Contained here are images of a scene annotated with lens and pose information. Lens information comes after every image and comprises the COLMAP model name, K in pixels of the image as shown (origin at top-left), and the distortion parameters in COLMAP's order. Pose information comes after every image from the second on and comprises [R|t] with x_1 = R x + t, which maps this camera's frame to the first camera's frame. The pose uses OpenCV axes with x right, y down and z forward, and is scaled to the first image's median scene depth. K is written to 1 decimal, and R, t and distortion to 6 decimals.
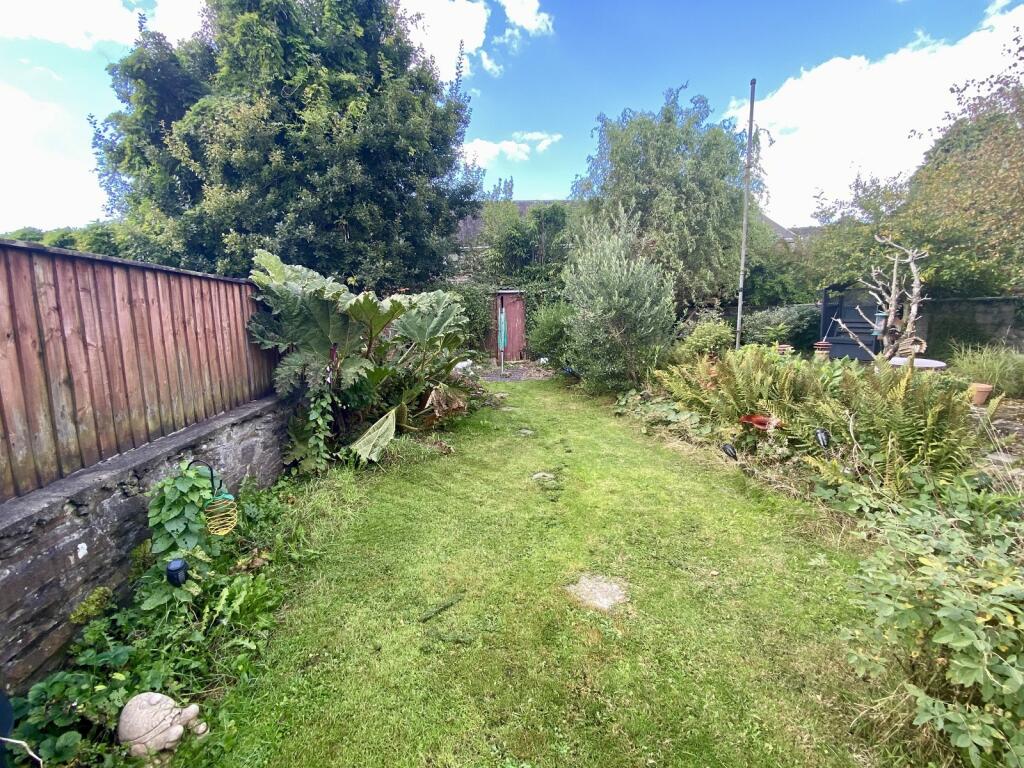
lens RADIAL K [[418.1, 0, 509.5], [0, 418.1, 382.6], [0, 0, 1]] dist [0.030248, -0.024435]
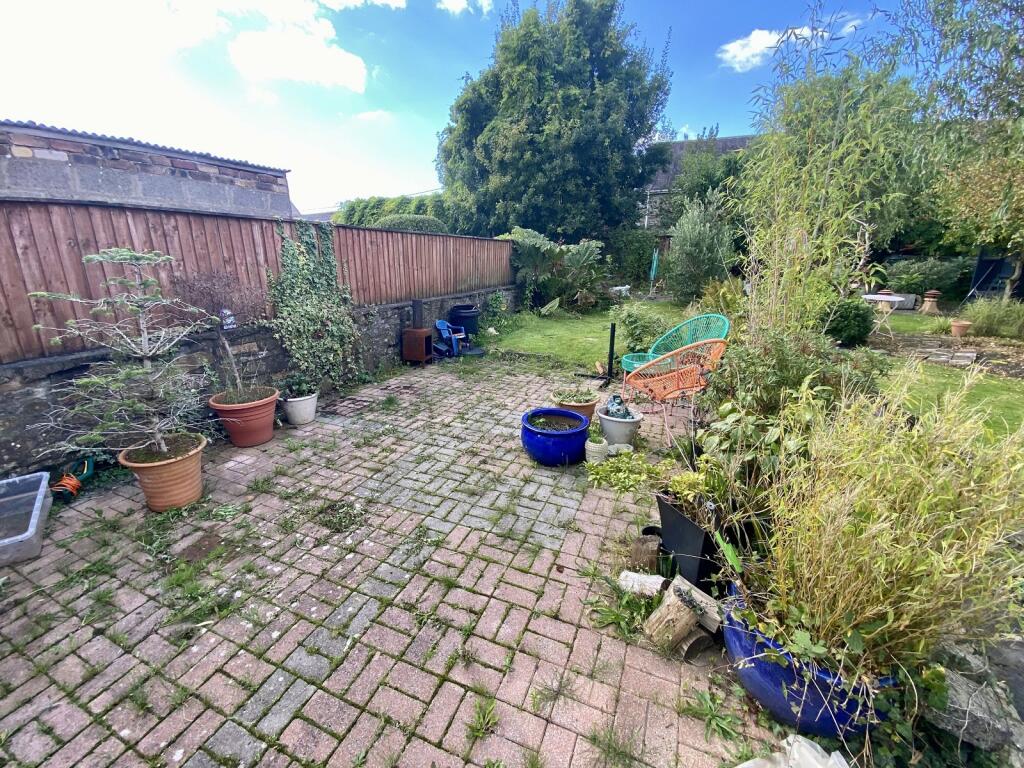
lens RADIAL K [[418.1, 0, 509.5], [0, 418.1, 382.6], [0, 0, 1]] dist [0.030248, -0.024435]
pose [[0.873319, 0.176100, -0.454207, 0.317202], [-0.105856, 0.978697, 0.175916, 0.077016], [0.475509, -0.105550, 0.873356, -0.613175]]
